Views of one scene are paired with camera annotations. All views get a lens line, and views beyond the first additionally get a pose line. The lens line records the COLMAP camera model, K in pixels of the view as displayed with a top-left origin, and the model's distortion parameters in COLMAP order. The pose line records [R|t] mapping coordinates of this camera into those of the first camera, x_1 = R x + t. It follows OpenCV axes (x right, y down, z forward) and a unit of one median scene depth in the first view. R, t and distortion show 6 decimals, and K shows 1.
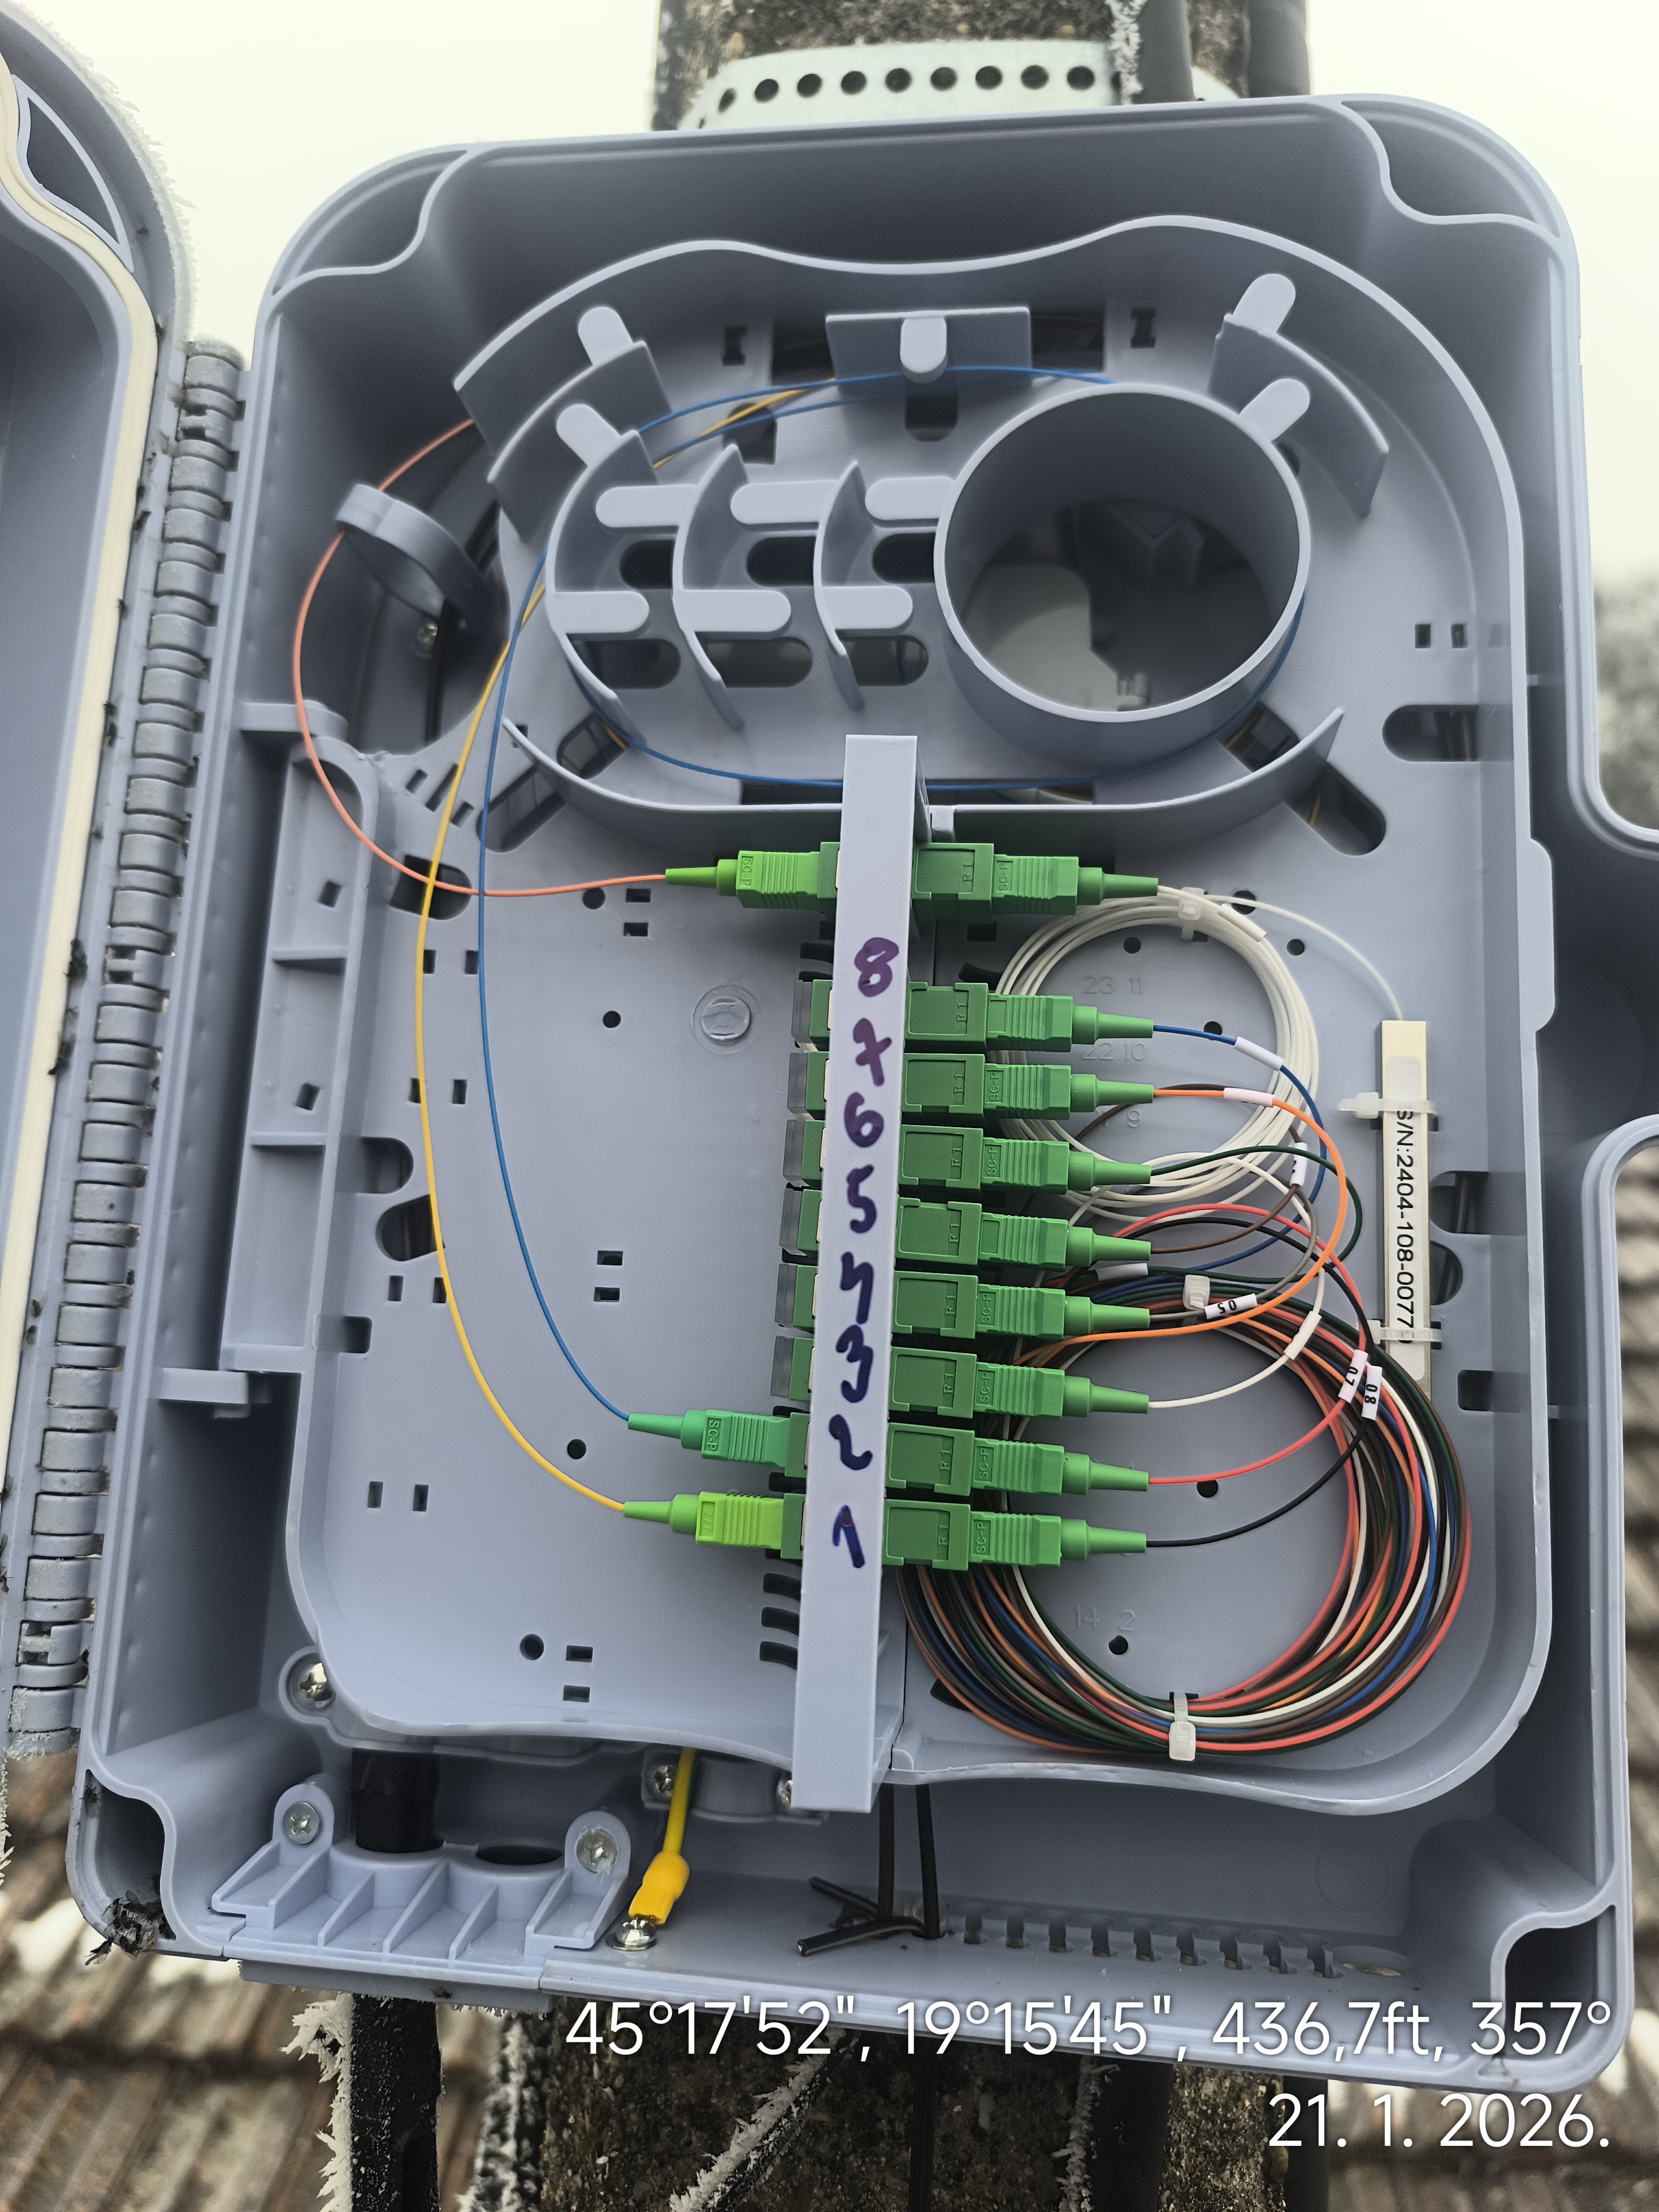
lens RADIAL K [[1592.9, 0, 829.5], [0, 1592.9, 1106.0], [0, 0, 1]] dist [-0.026877, -0.001562]
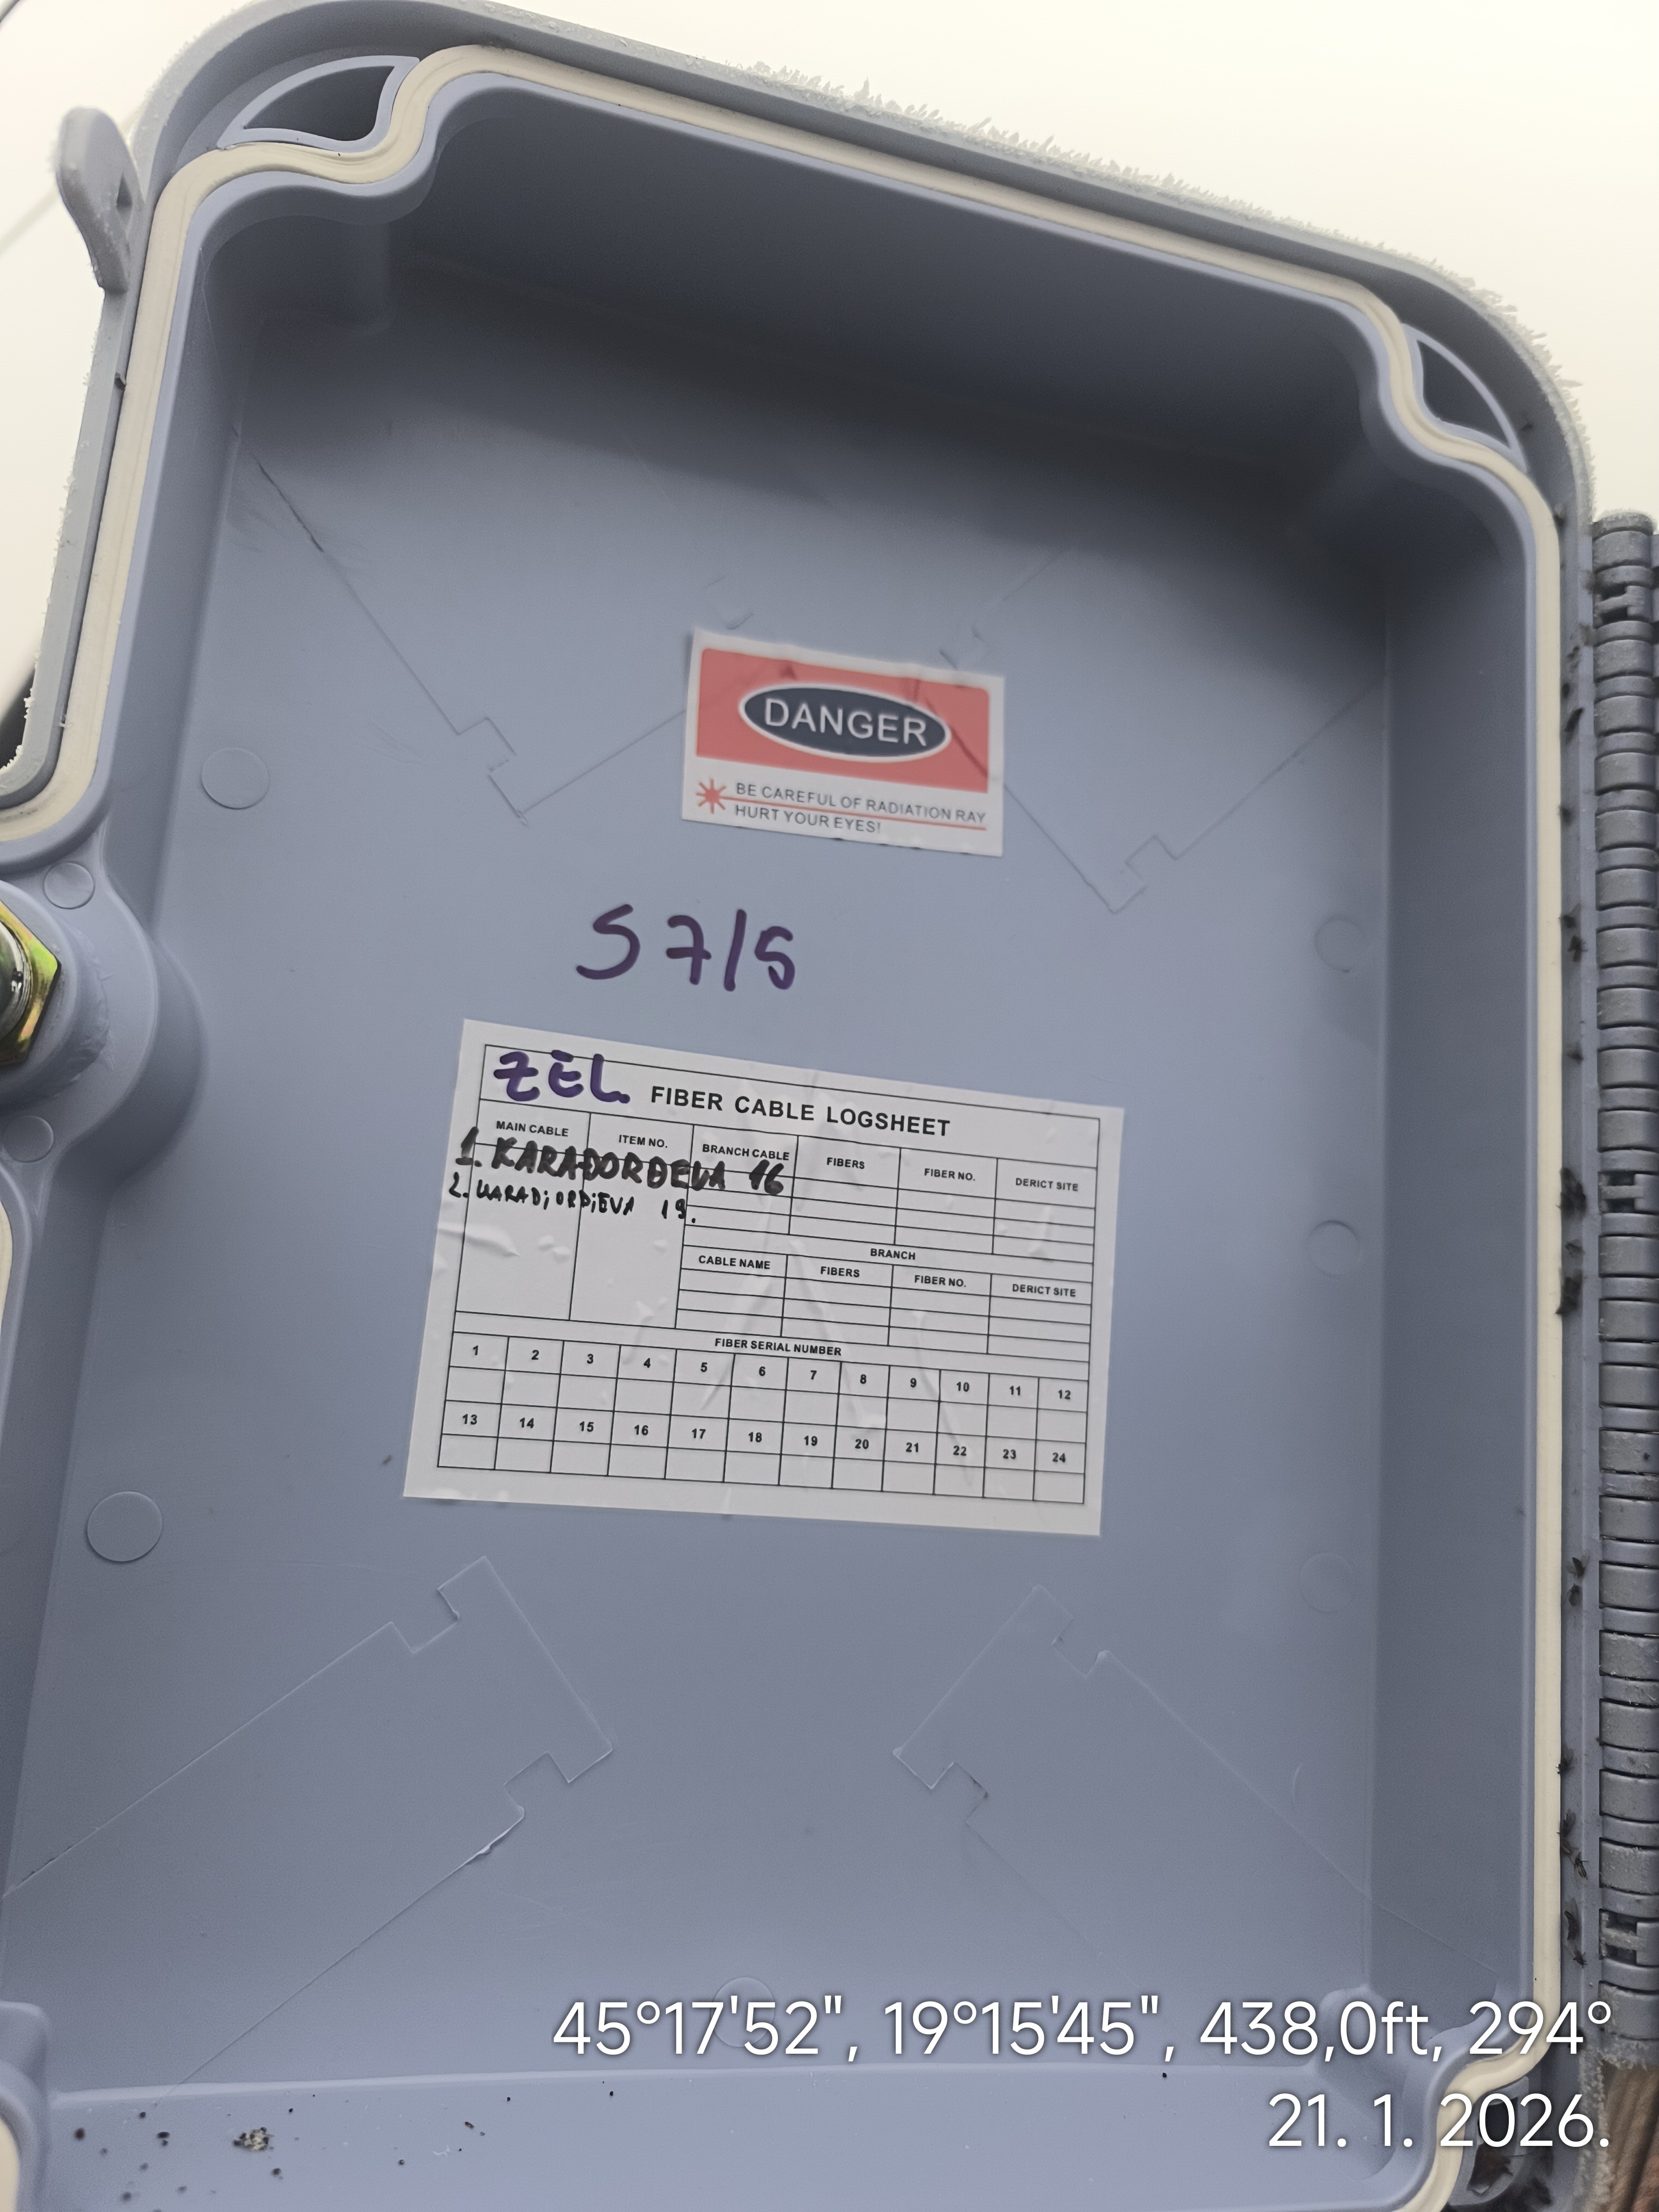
lens RADIAL K [[1587.1, 0, 829.5], [0, 1587.1, 1106.0], [0, 0, 1]] dist [-0.016994, -0.012391]
pose [[0.783872, -0.102749, -0.612362, -0.237119], [0.064524, 0.994353, -0.084248, -0.091054], [0.617561, 0.026528, 0.786076, -0.021570]]
